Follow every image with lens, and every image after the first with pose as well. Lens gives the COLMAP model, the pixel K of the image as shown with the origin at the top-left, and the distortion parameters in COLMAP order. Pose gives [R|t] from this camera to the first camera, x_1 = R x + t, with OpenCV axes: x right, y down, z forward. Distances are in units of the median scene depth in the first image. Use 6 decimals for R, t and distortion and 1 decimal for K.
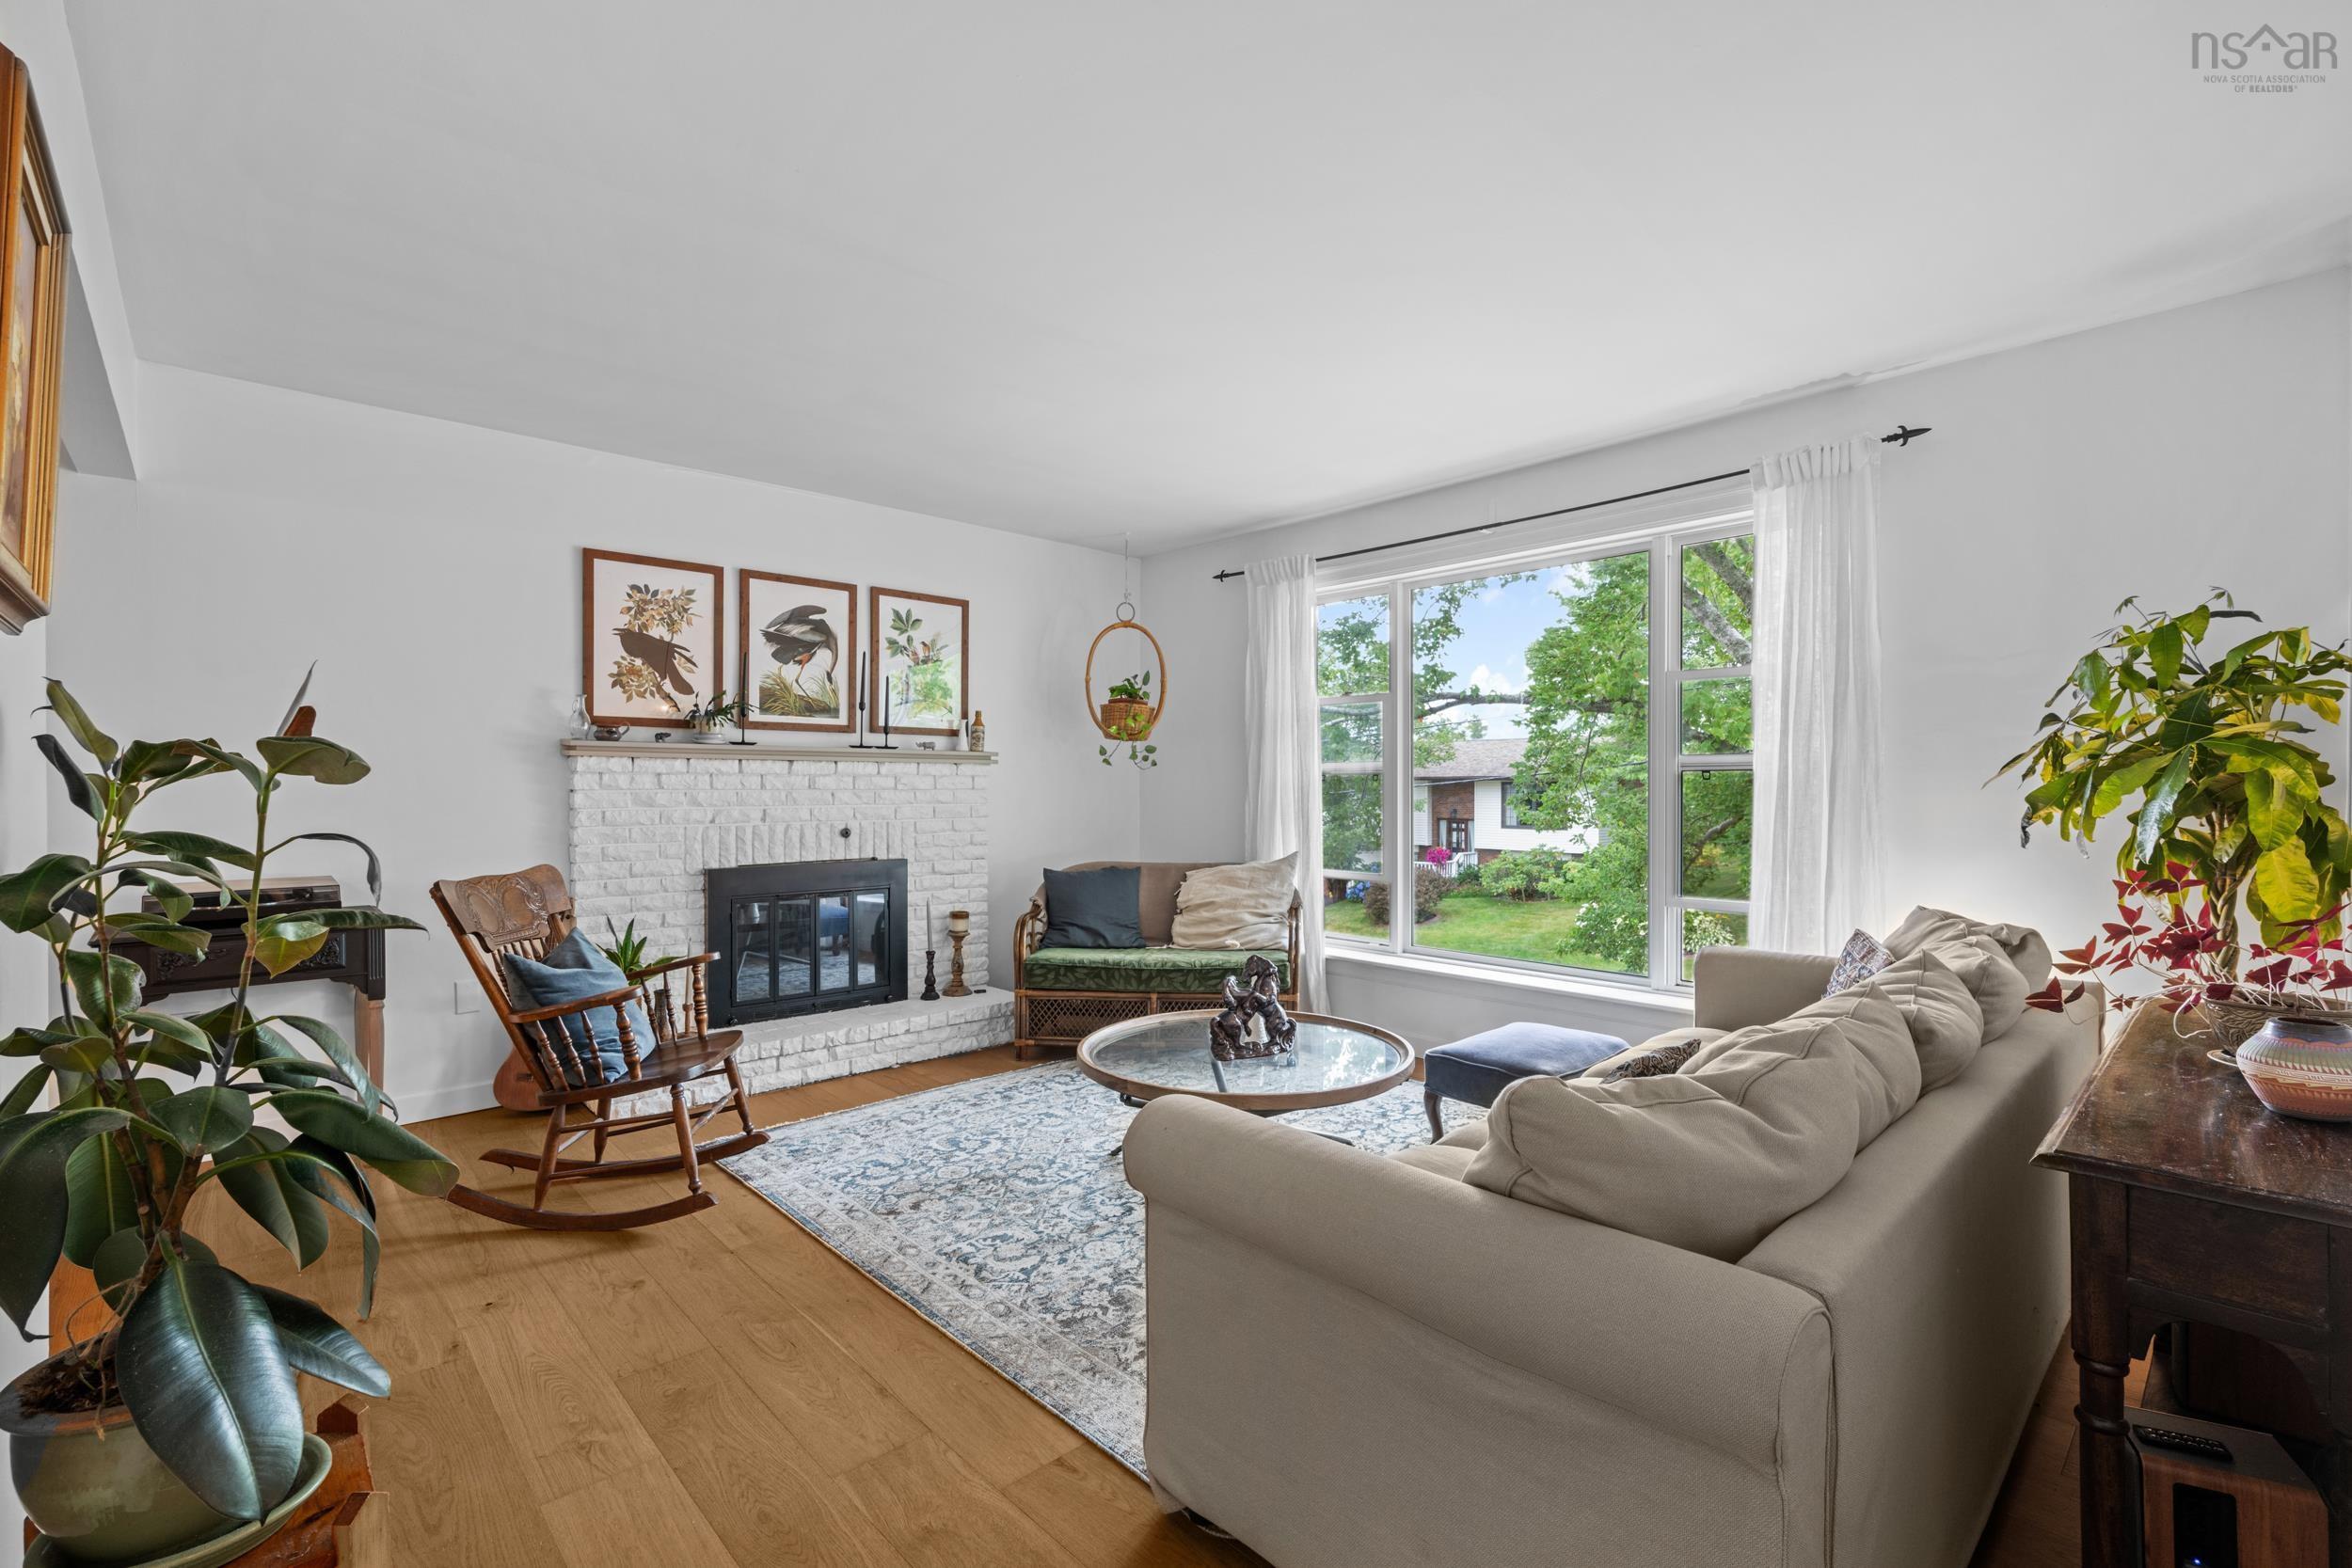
lens RADIAL K [[1045.6, 0, 1156.6], [0, 1045.6, 779.4], [0, 0, 1]] dist [-0.000157, -0.000872]
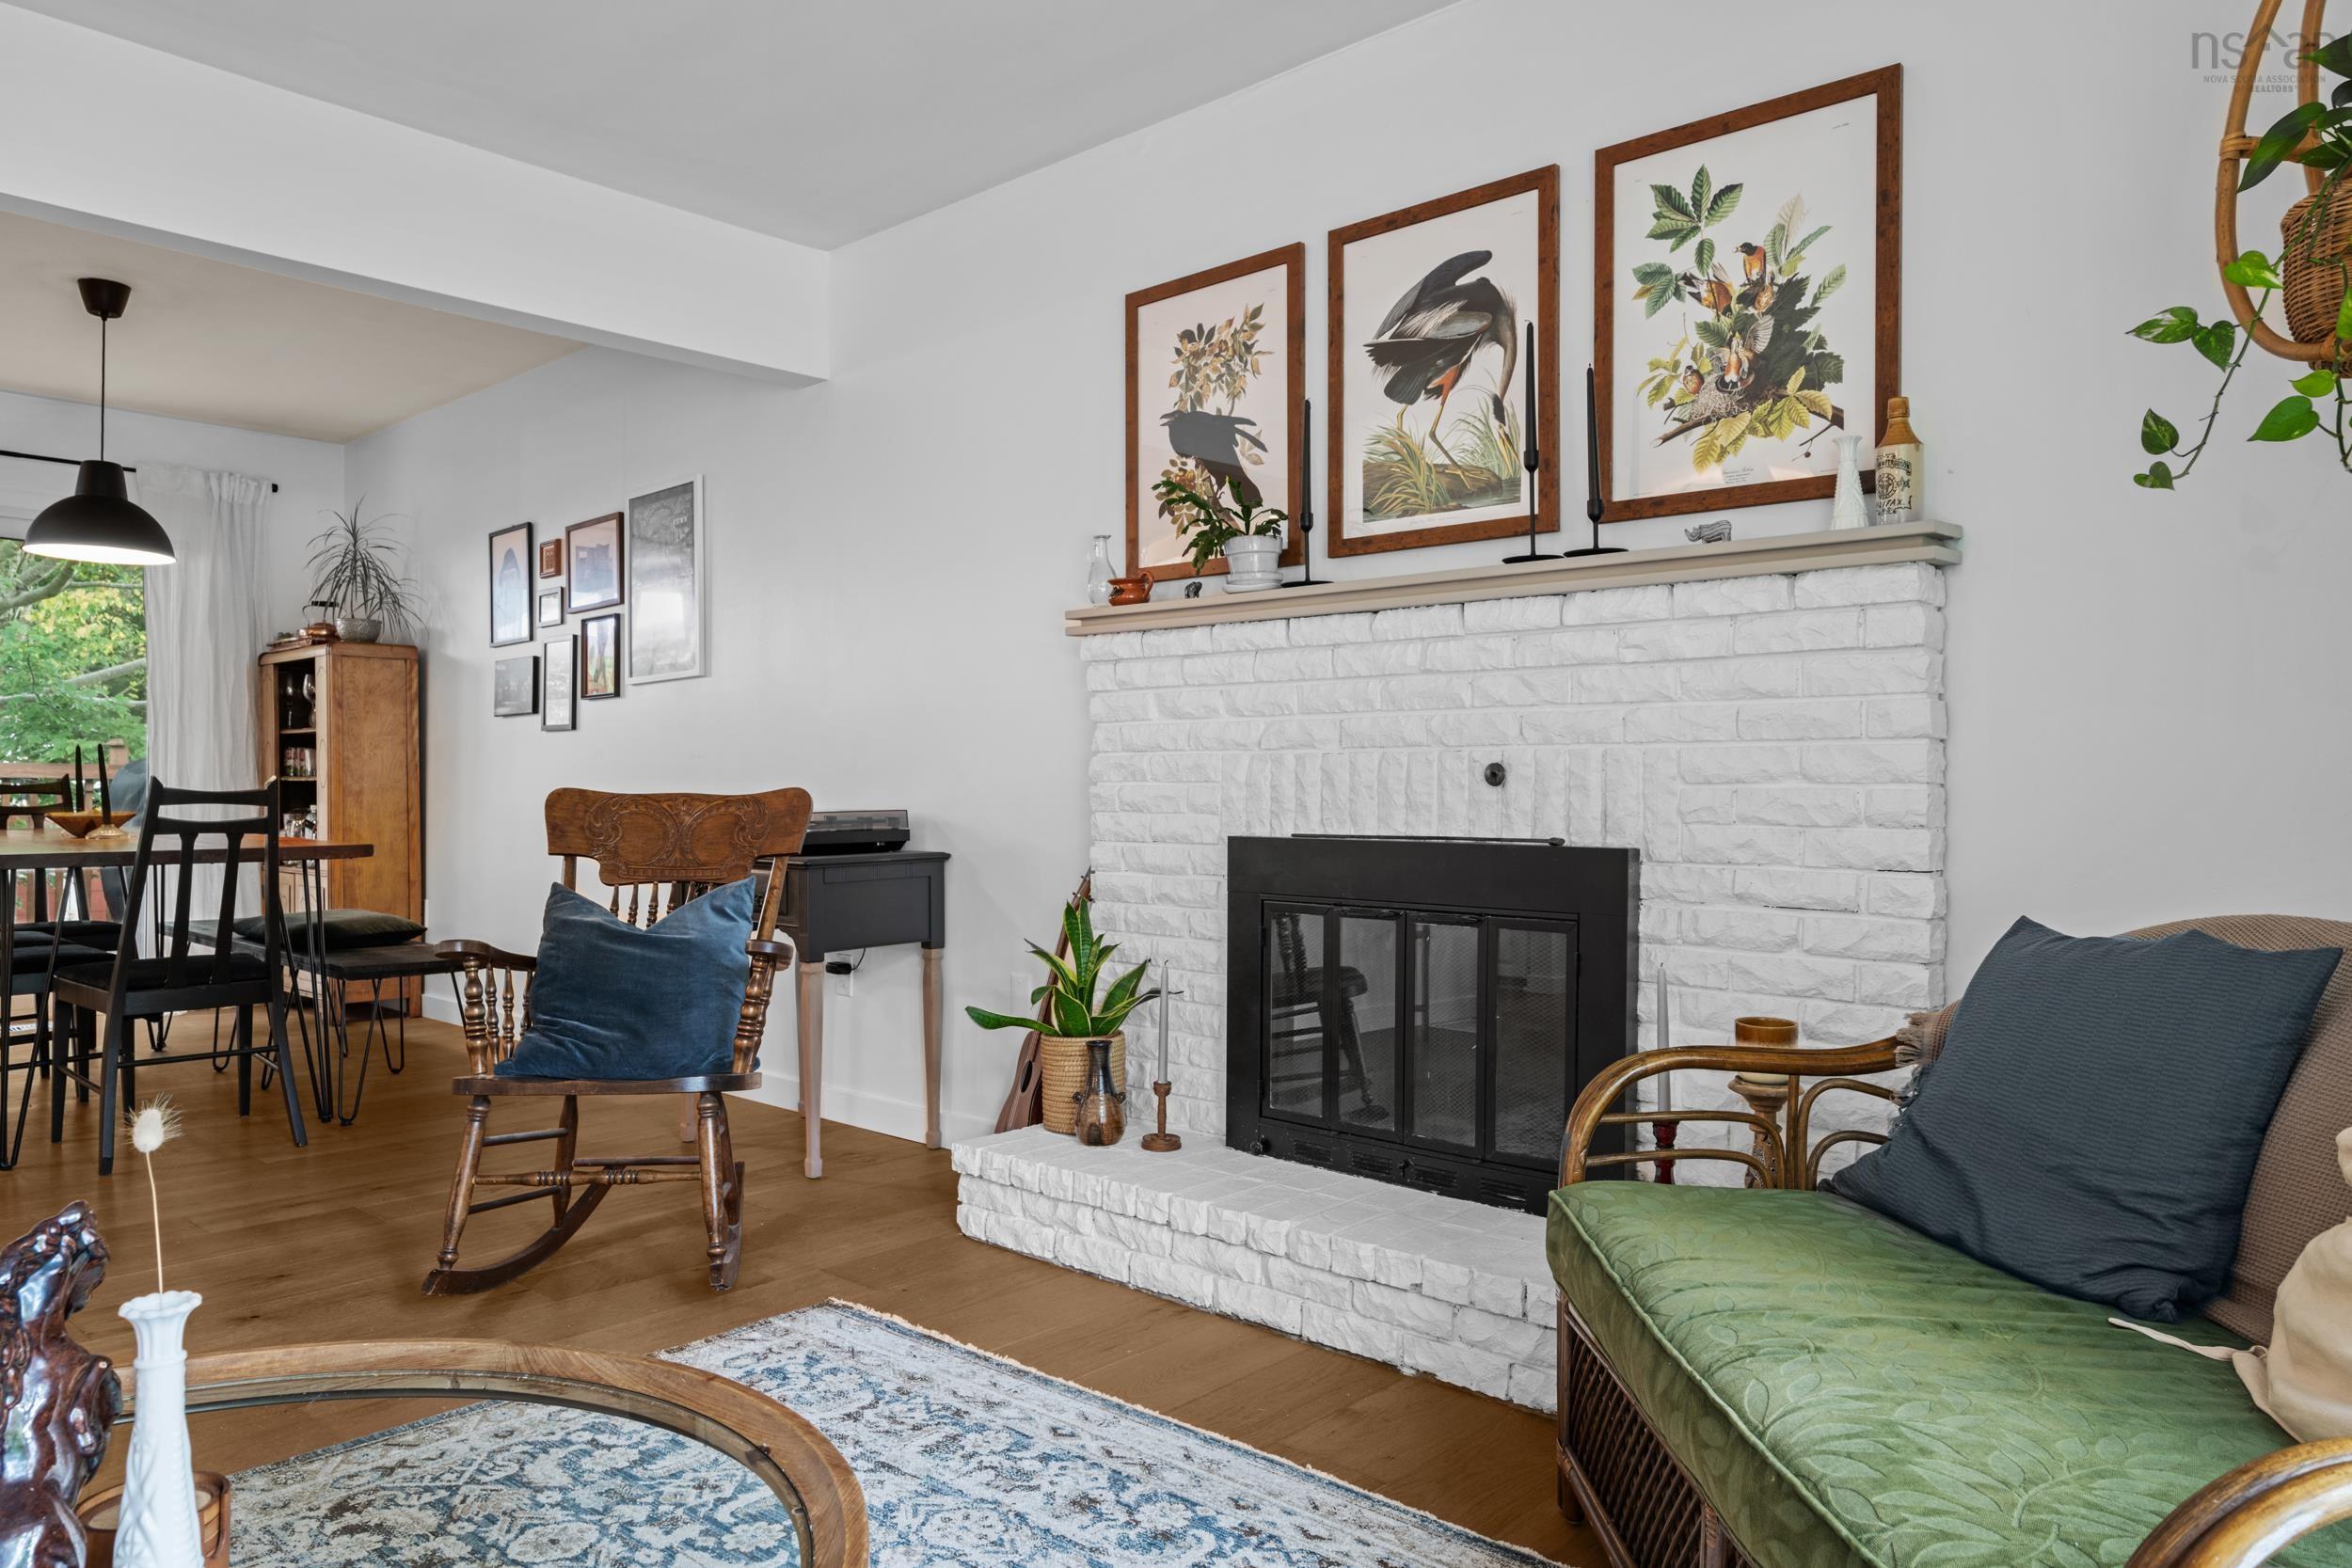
lens RADIAL K [[1513.5, 0, 1164.2], [0, 1513.5, 773.0], [0, 0, 1]] dist [-0.006084, -0.001425]
pose [[0.093013, -0.009852, -0.995616, 0.353238], [-0.004095, 0.999939, -0.010277, 0.070820], [0.995656, 0.005033, 0.092967, 1.010591]]
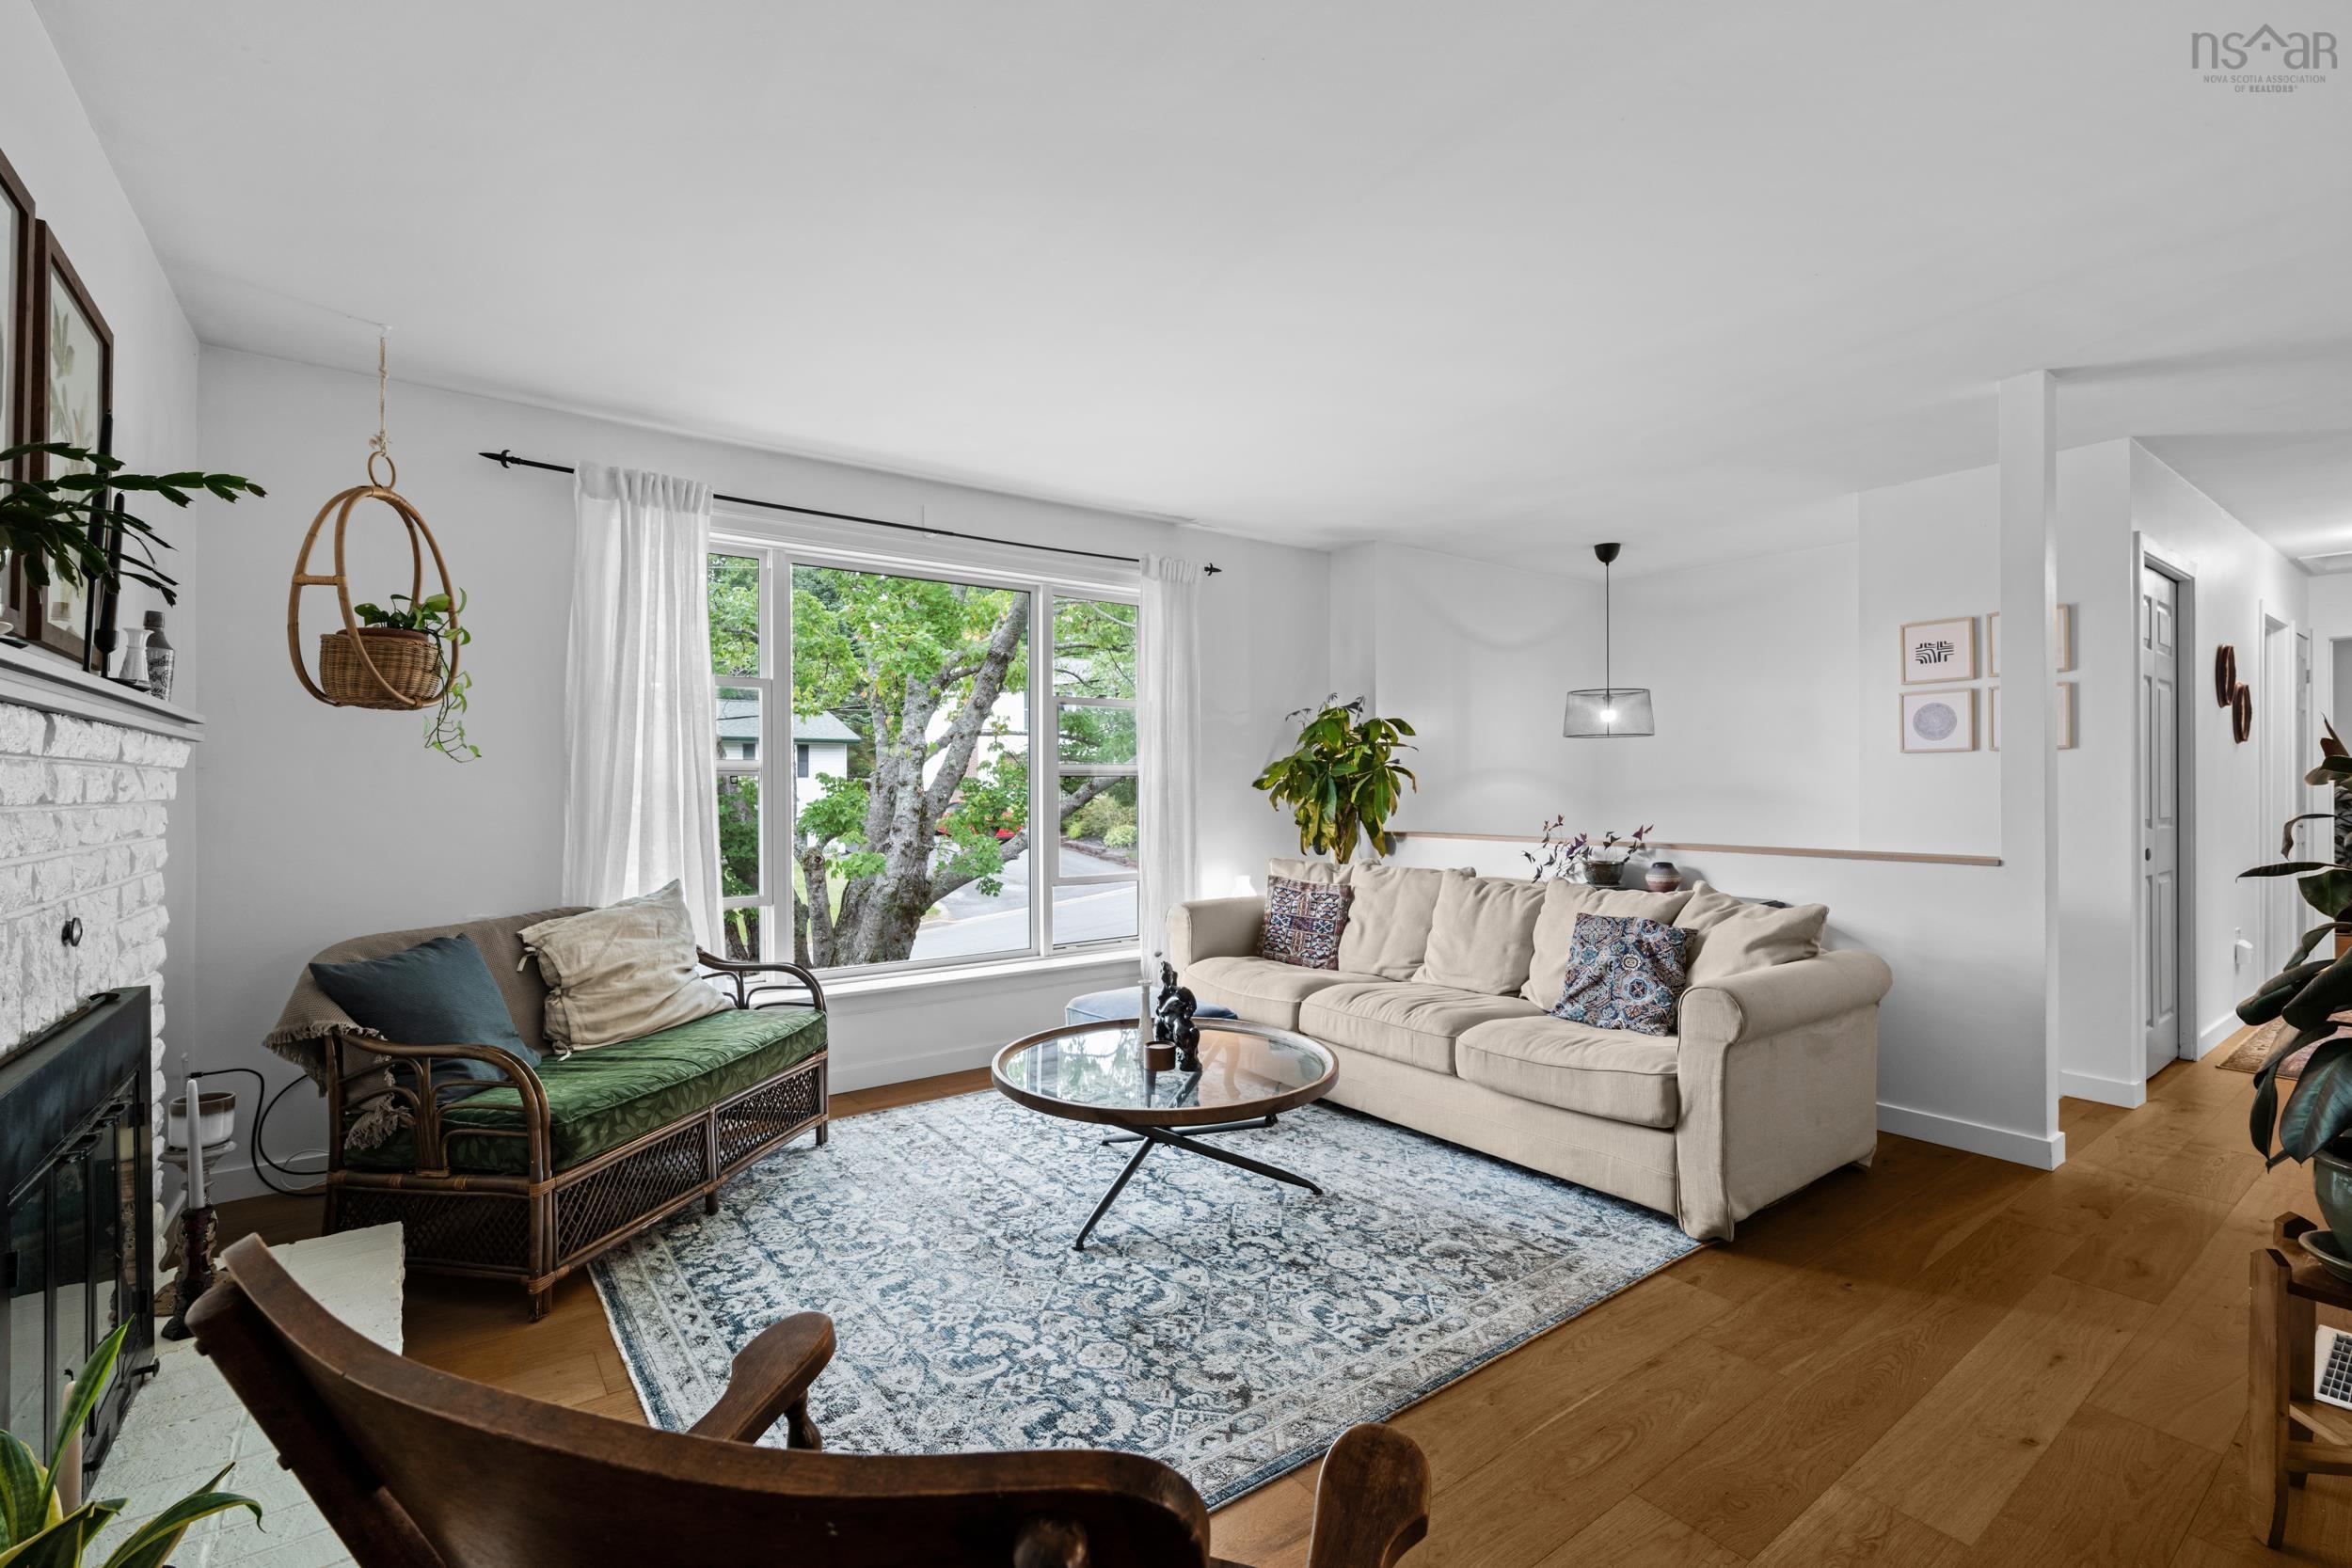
lens RADIAL K [[1045.6, 0, 1195.1], [0, 1045.6, 784.3], [0, 0, 1]] dist [-0.000157, -0.000872]
pose [[0.086498, 0.002688, 0.996248, -0.748891], [-0.003926, 0.999990, -0.002357, 0.002033], [-0.996244, -0.003708, 0.086508, 0.755247]]
